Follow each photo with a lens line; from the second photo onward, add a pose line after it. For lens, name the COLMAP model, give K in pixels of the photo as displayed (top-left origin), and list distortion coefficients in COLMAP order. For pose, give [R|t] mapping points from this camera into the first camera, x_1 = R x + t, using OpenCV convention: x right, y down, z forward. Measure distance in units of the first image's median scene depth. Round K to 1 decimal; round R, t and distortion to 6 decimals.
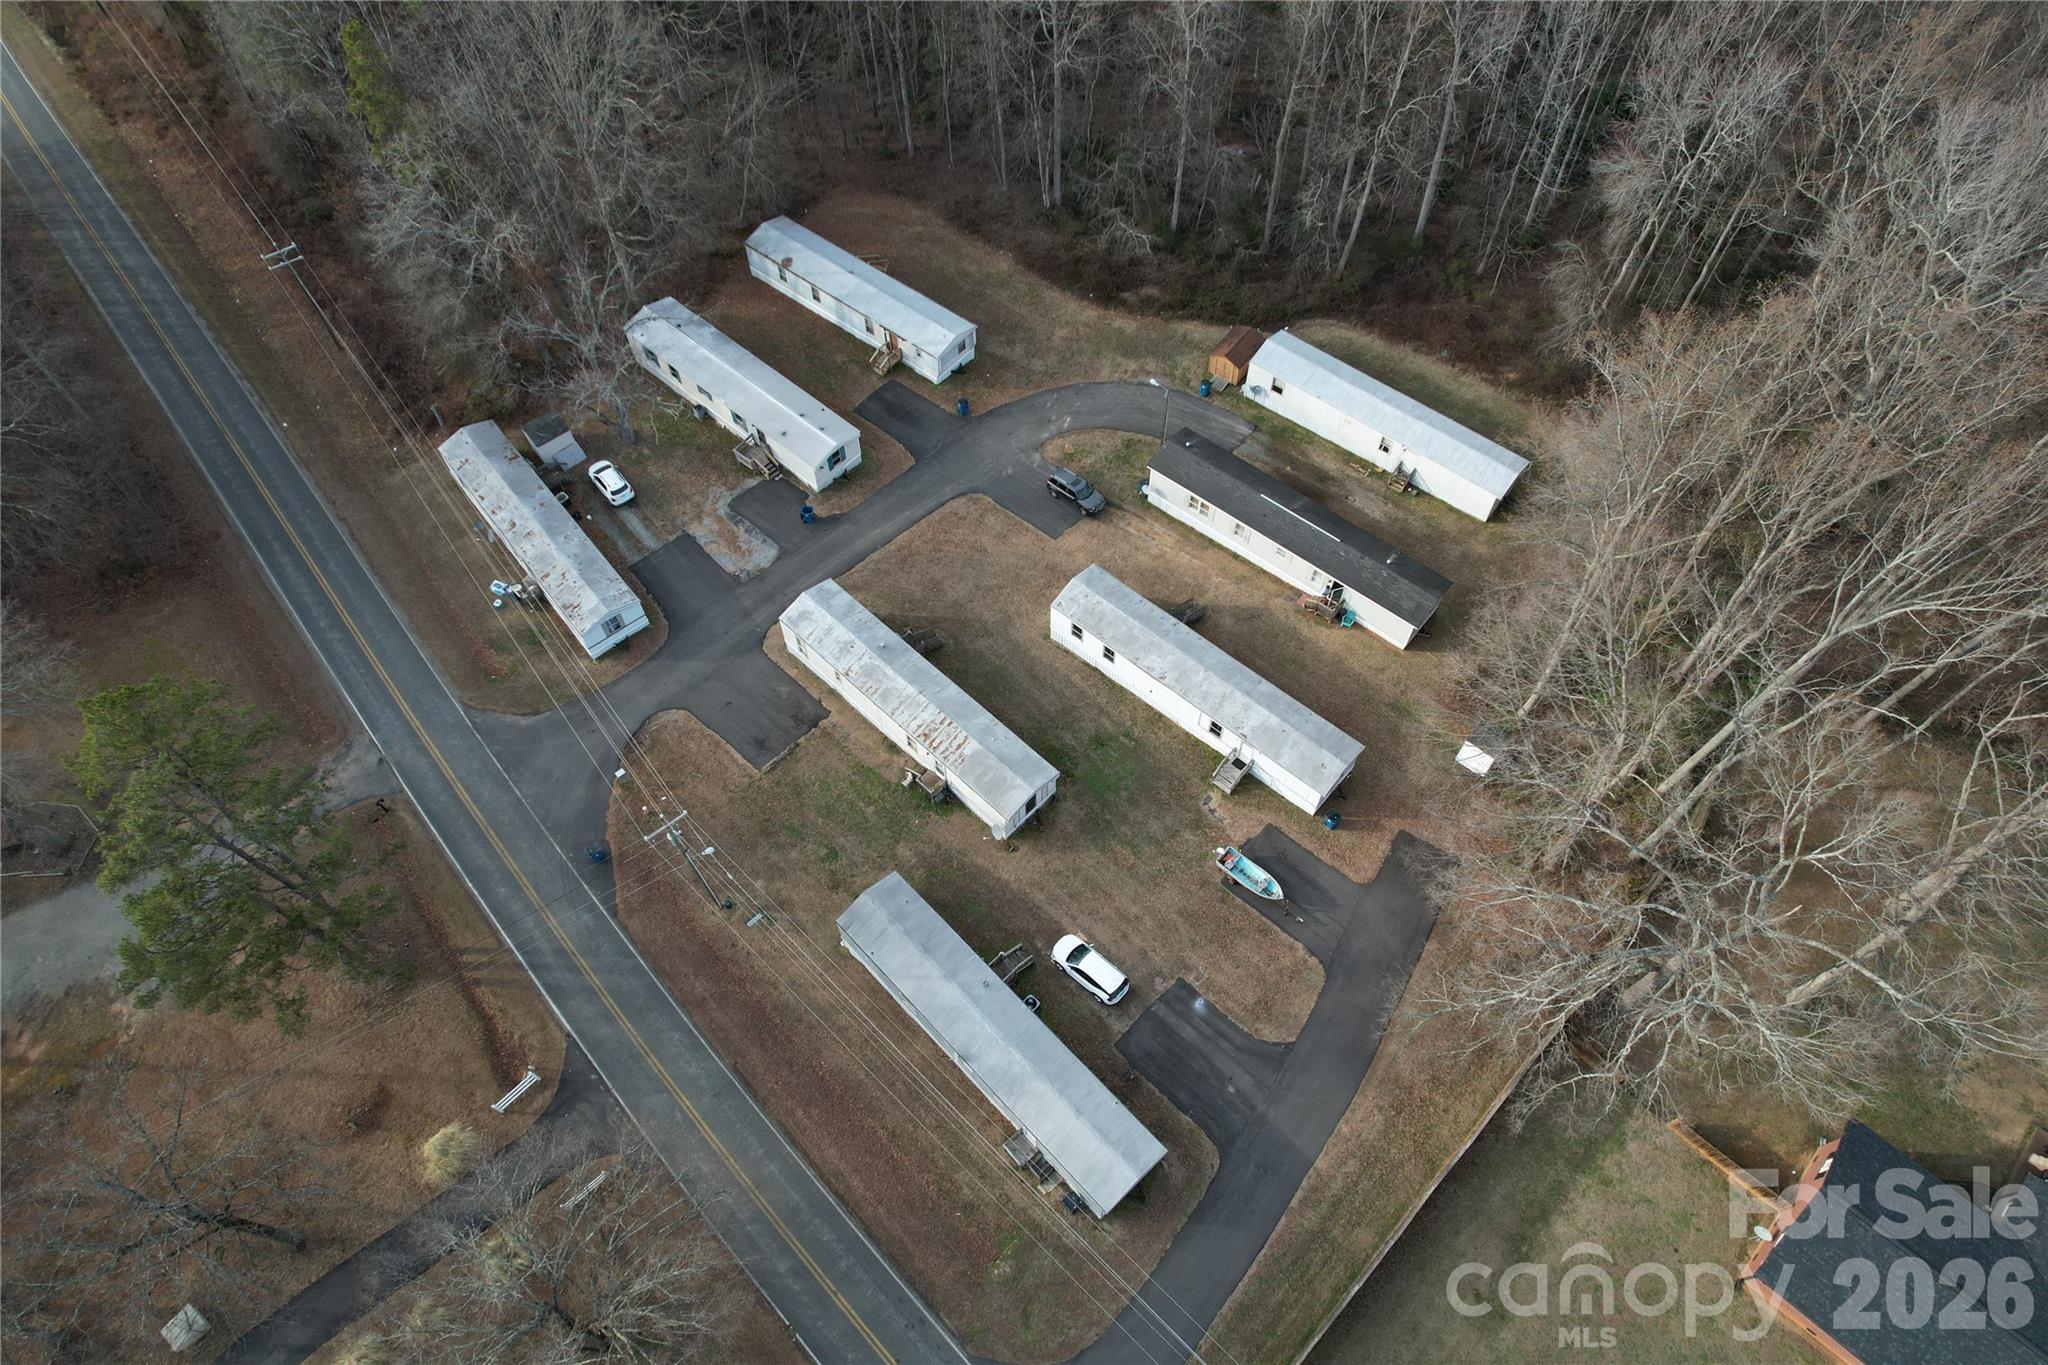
lens RADIAL K [[1300.3, 0, 1034.3], [0, 1300.3, 686.4], [0, 0, 1]] dist [-0.064497, 0.052703]
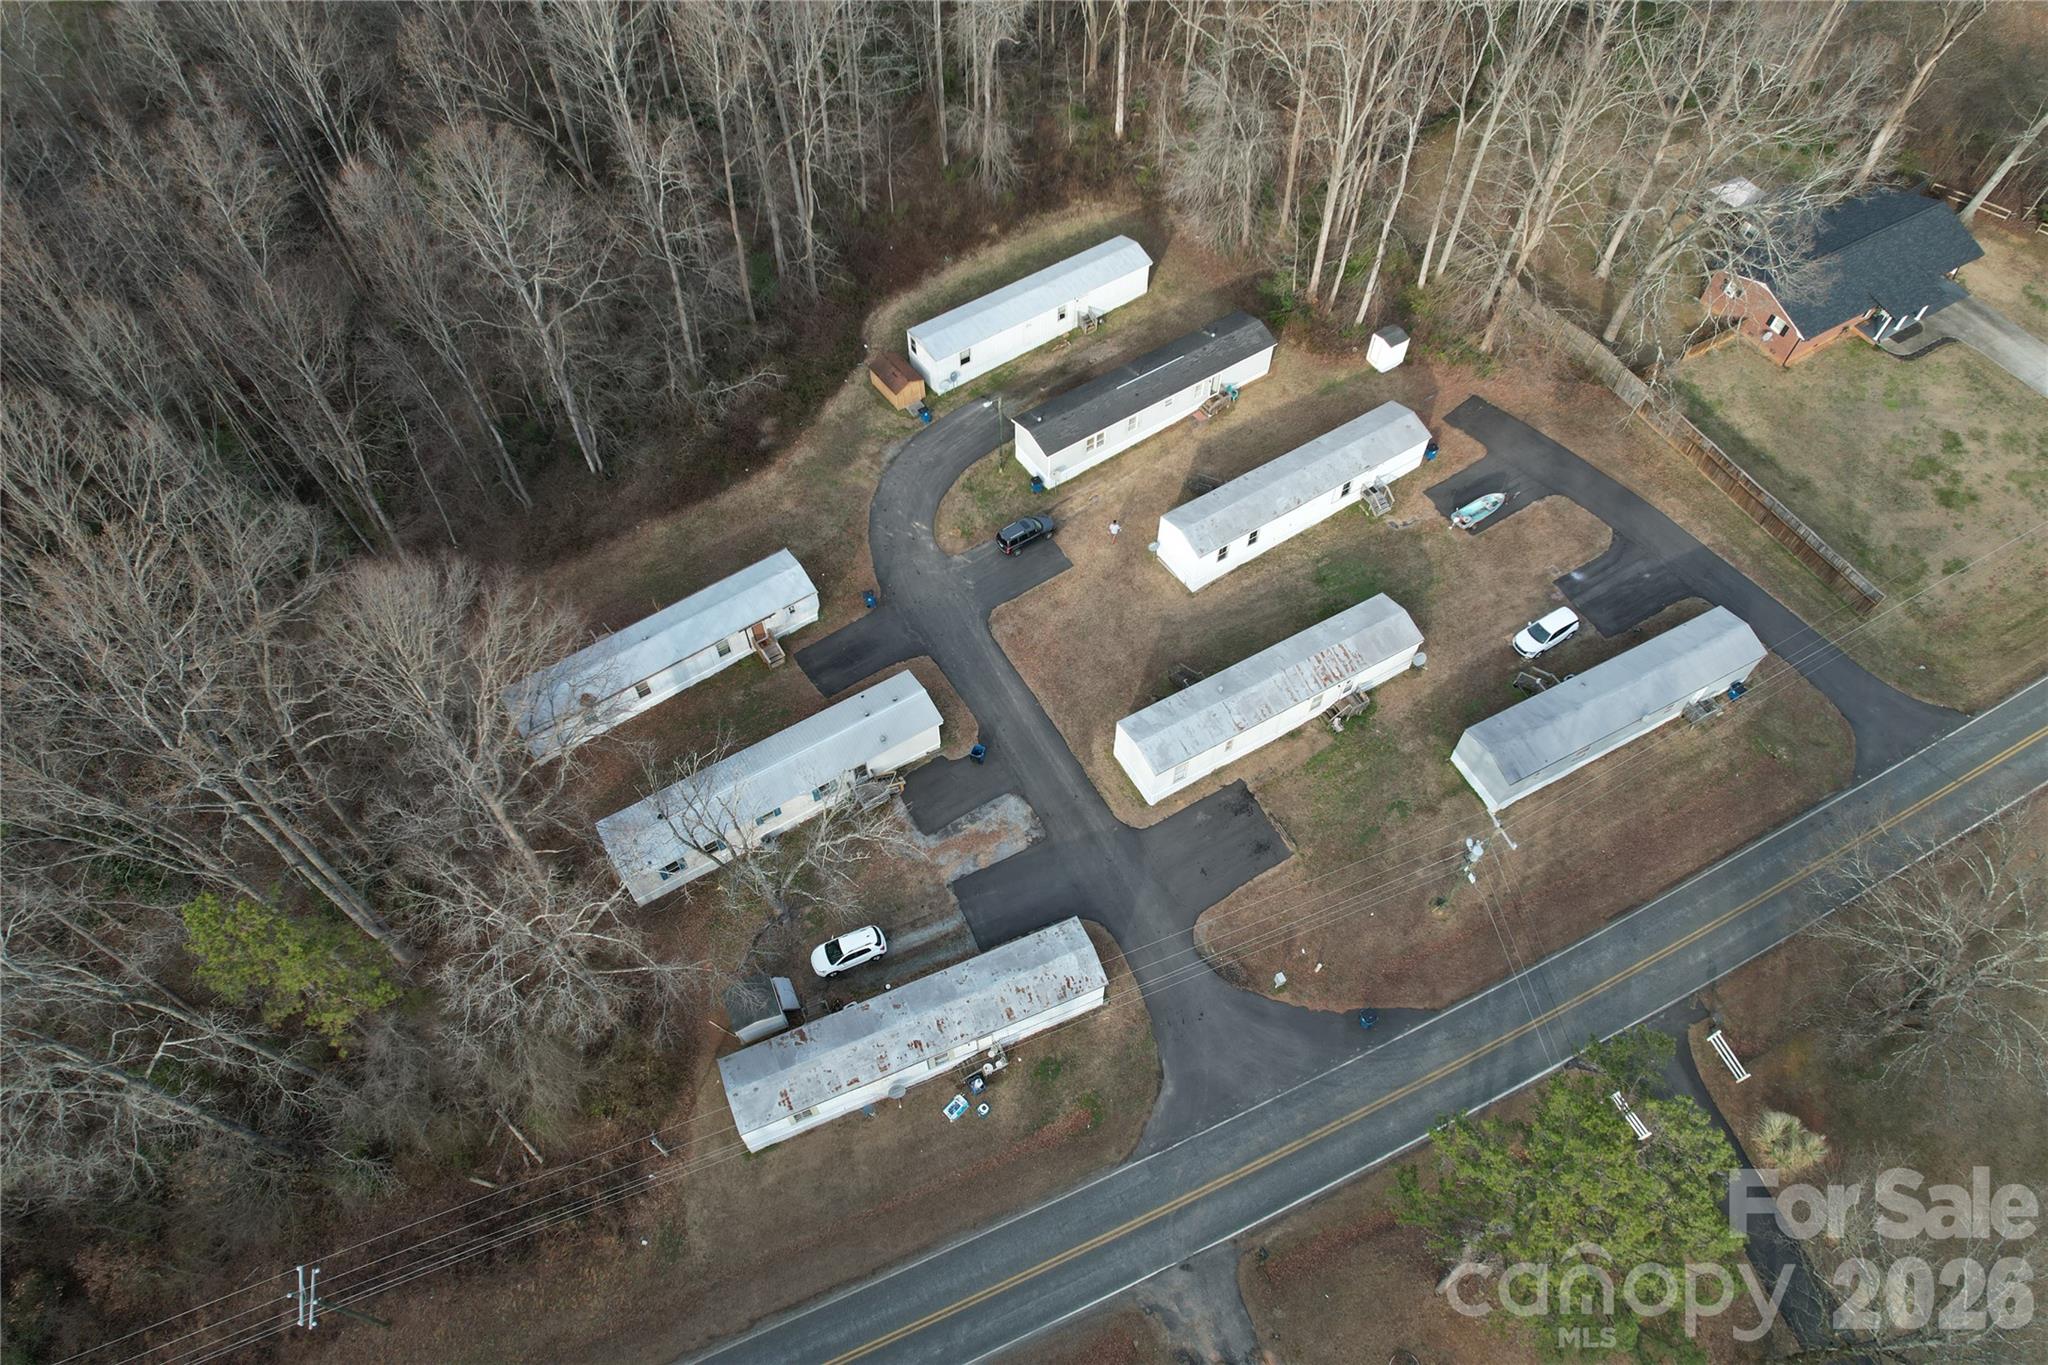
lens RADIAL K [[1300.3, 0, 1034.3], [0, 1300.3, 686.4], [0, 0, 1]] dist [-0.064497, 0.052703]
pose [[0.283887, -0.794832, 0.536331, -0.618707], [0.813878, 0.495477, 0.303489, -0.404567], [-0.506962, 0.350351, 0.787555, 0.259983]]
